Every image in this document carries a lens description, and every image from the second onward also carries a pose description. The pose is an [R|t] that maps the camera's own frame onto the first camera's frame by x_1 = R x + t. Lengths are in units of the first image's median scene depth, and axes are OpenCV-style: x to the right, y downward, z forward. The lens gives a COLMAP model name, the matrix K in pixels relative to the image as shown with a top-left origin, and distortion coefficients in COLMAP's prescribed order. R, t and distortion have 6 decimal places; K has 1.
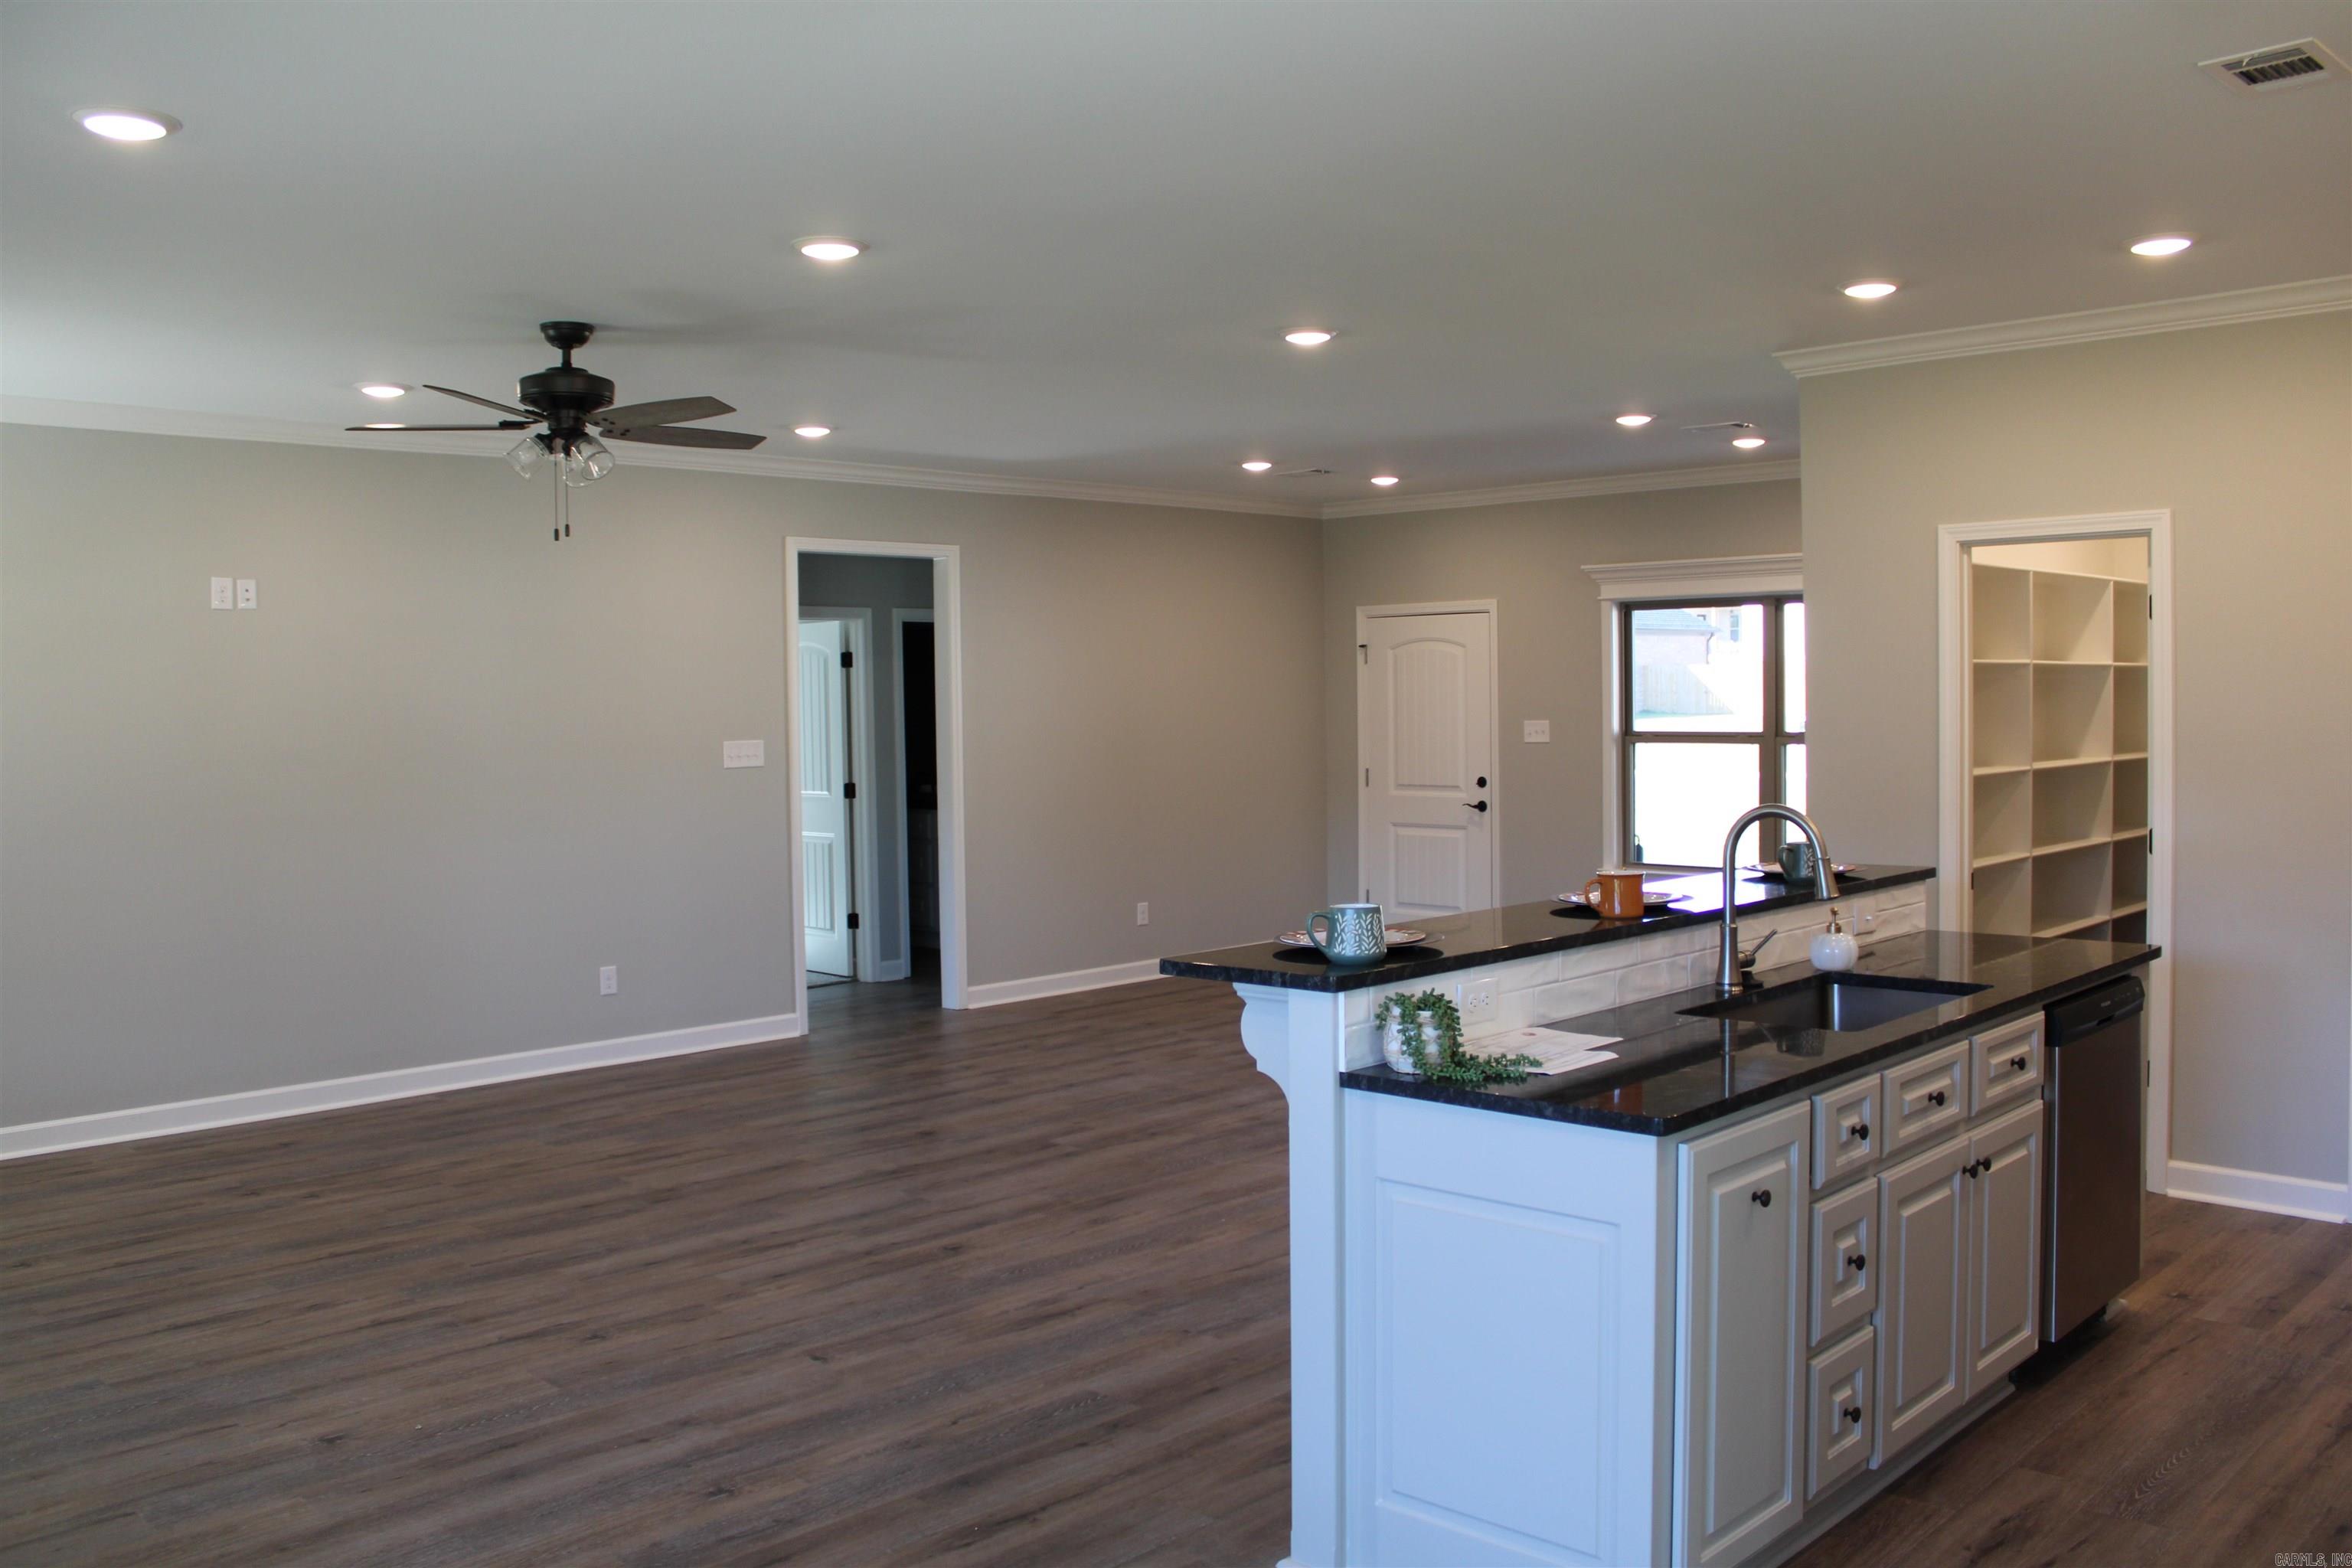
lens RADIAL K [[1979.4, 0, 1176.0], [0, 1979.4, 784.0], [0, 0, 1]] dist [0.003511, 0.258989]
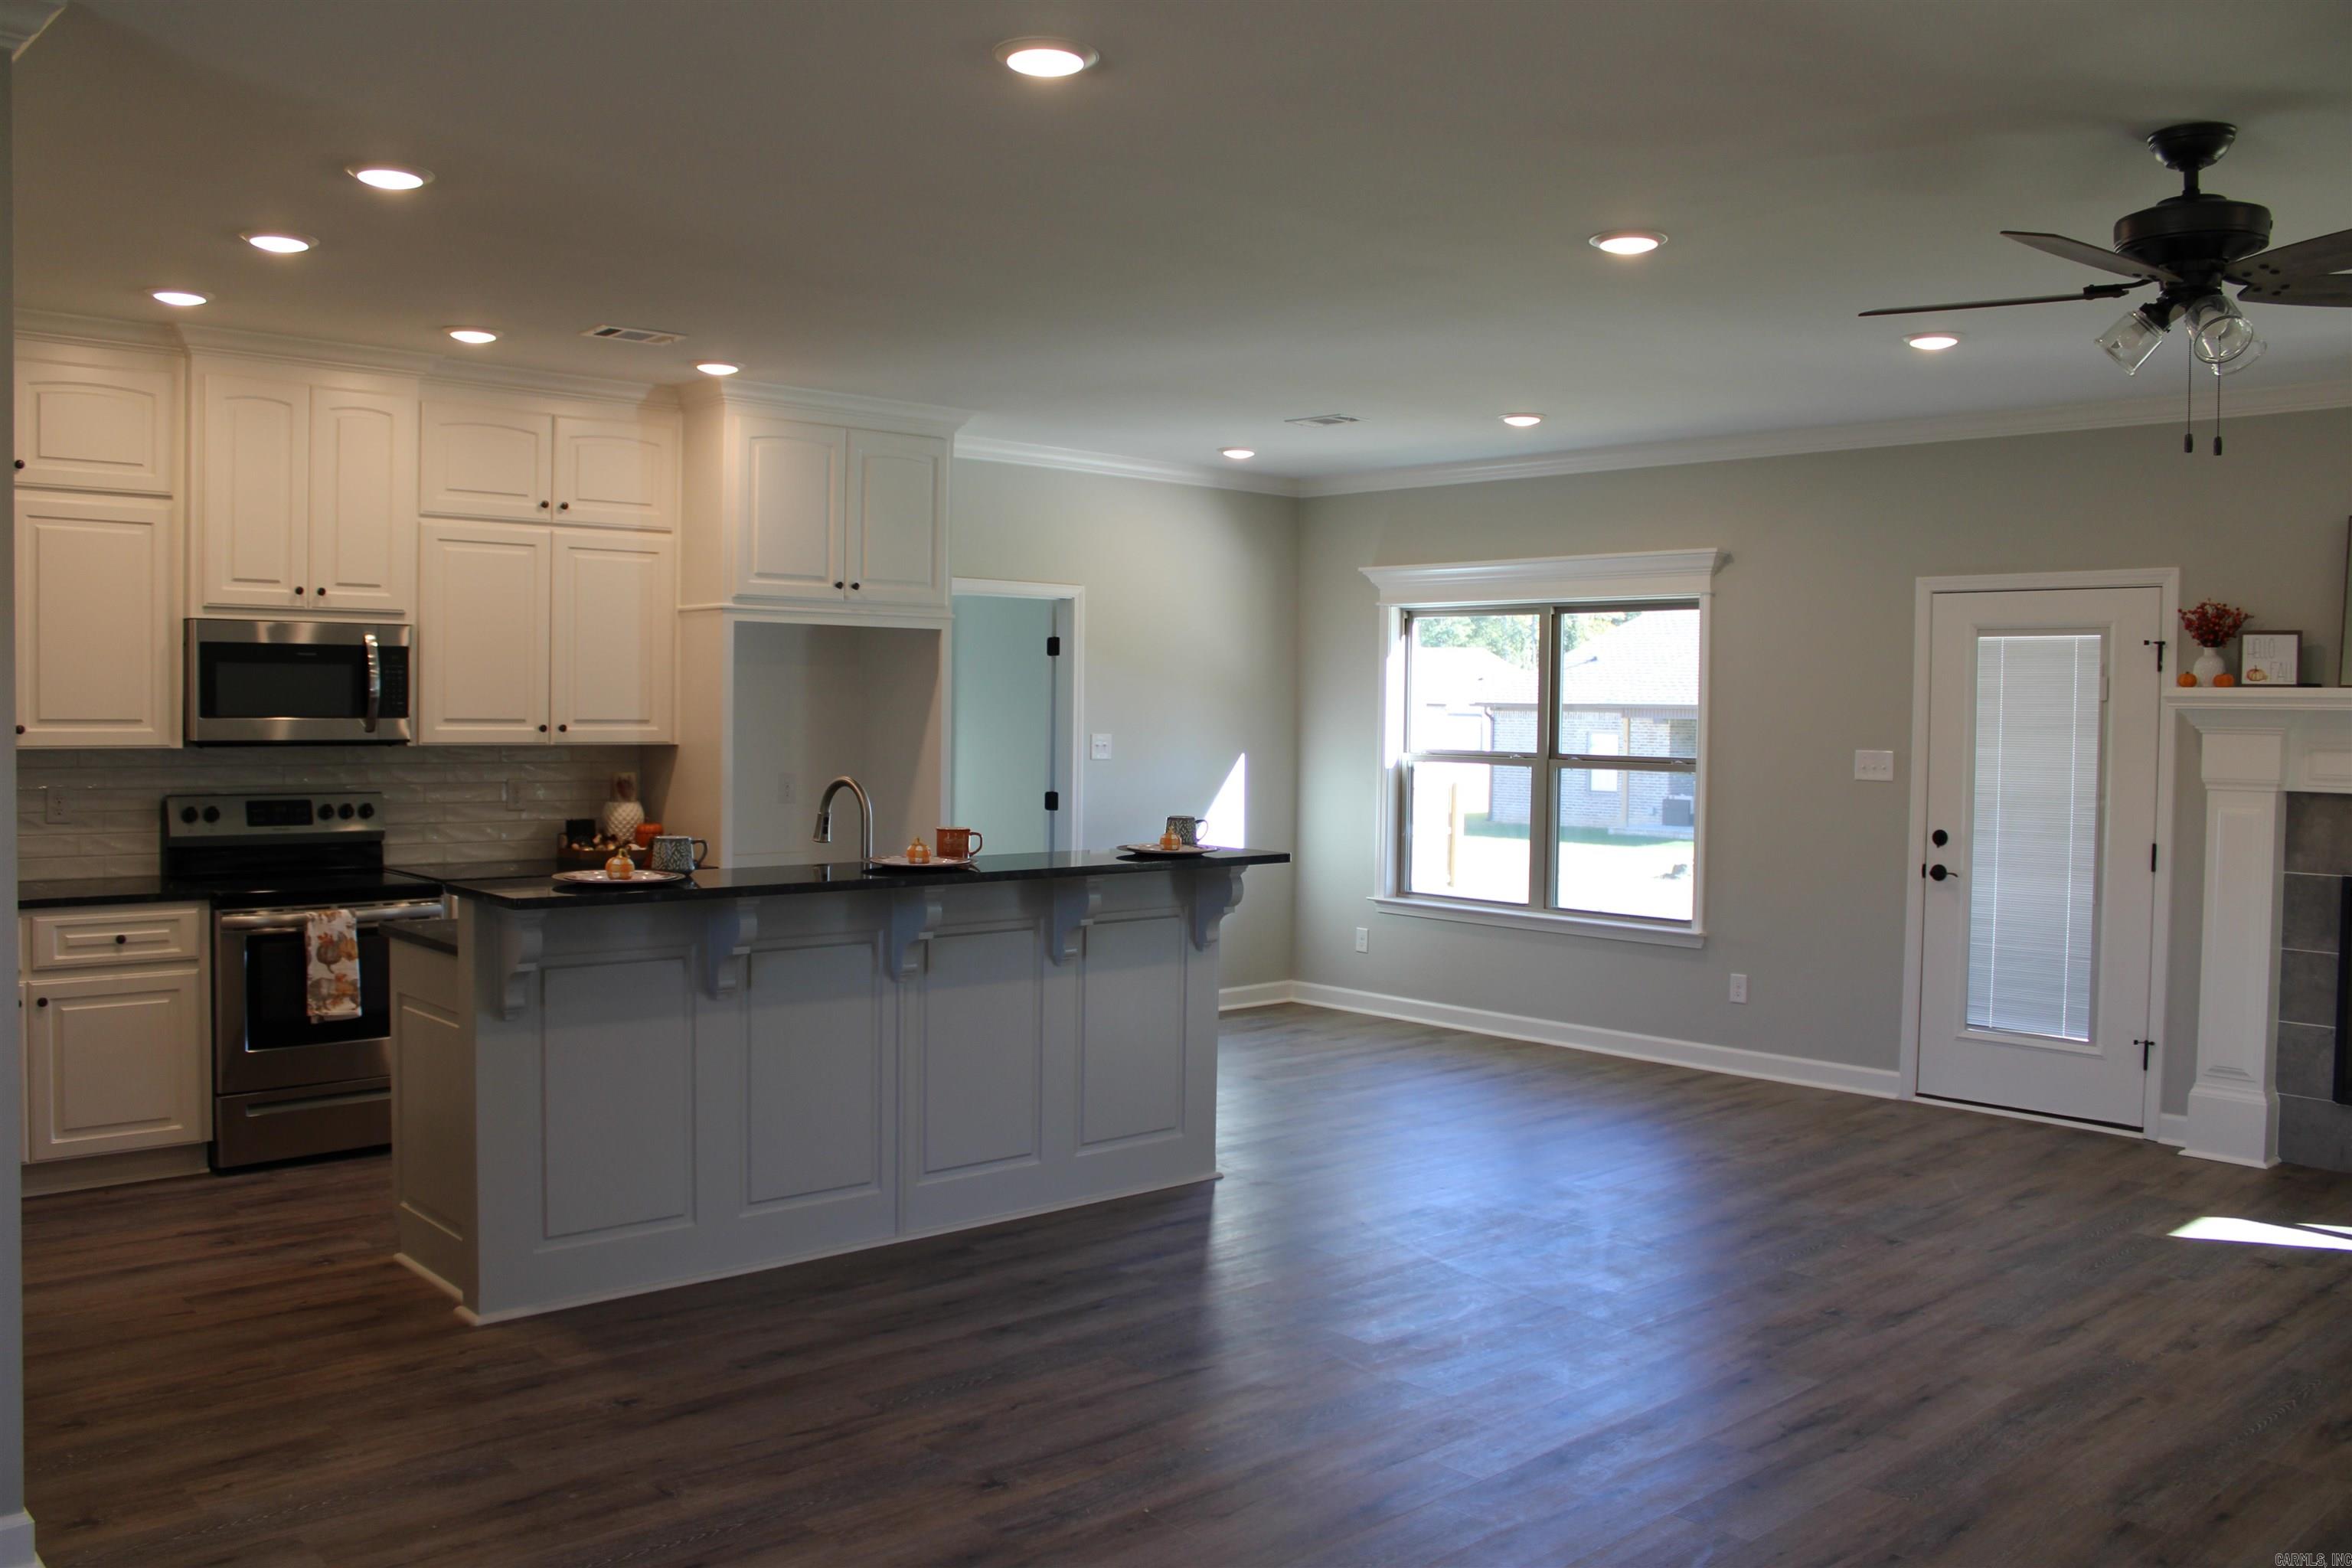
lens RADIAL K [[1942.9, 0, 1177.2], [0, 1942.9, 769.9], [0, 0, 1]] dist [-0.169932, 0.158661]
pose [[-0.998473, -0.003112, 0.055162, -0.004993], [0.001197, 0.996960, 0.077906, -0.075037], [-0.055236, 0.077853, -0.995433, 1.864099]]
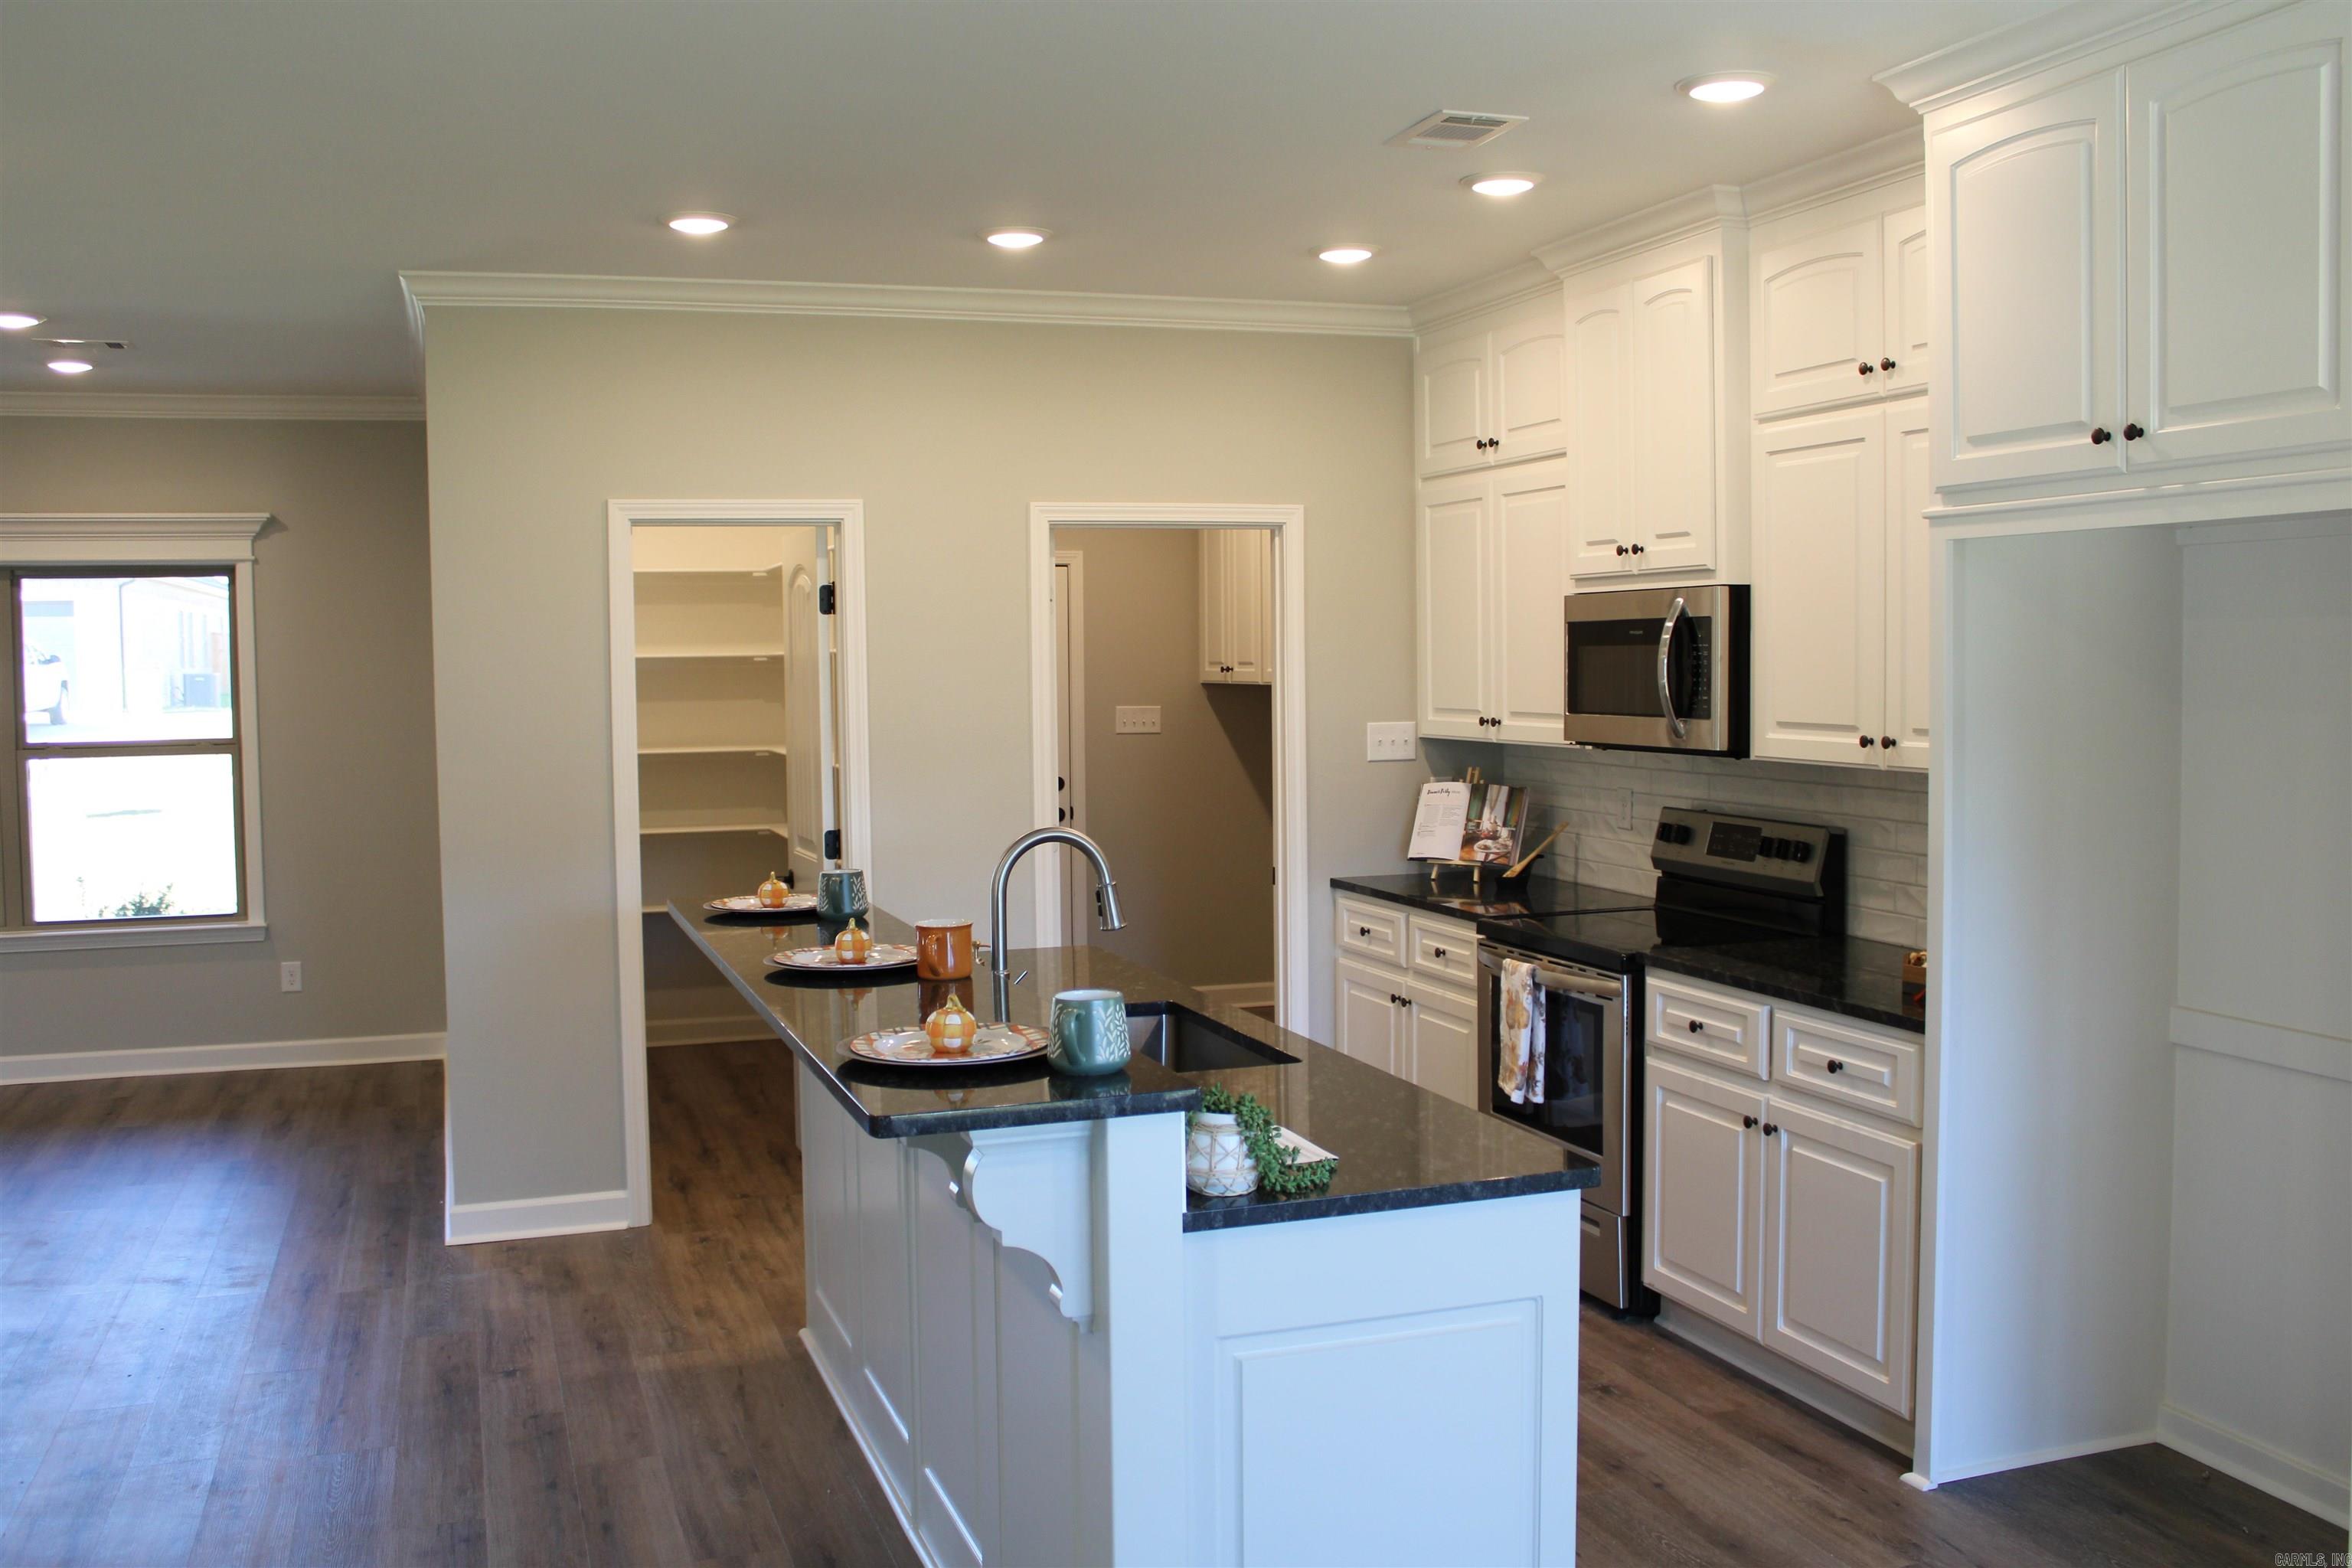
lens RADIAL K [[2123.0, 0, 1176.0], [0, 2123.0, 784.0], [0, 0, 1]] dist [-0.101056, 0.002165]
pose [[0.449849, -0.045360, 0.891952, -0.402946], [0.045189, 0.998586, 0.027993, -0.021442], [-0.891960, 0.027714, 0.451263, 0.439162]]
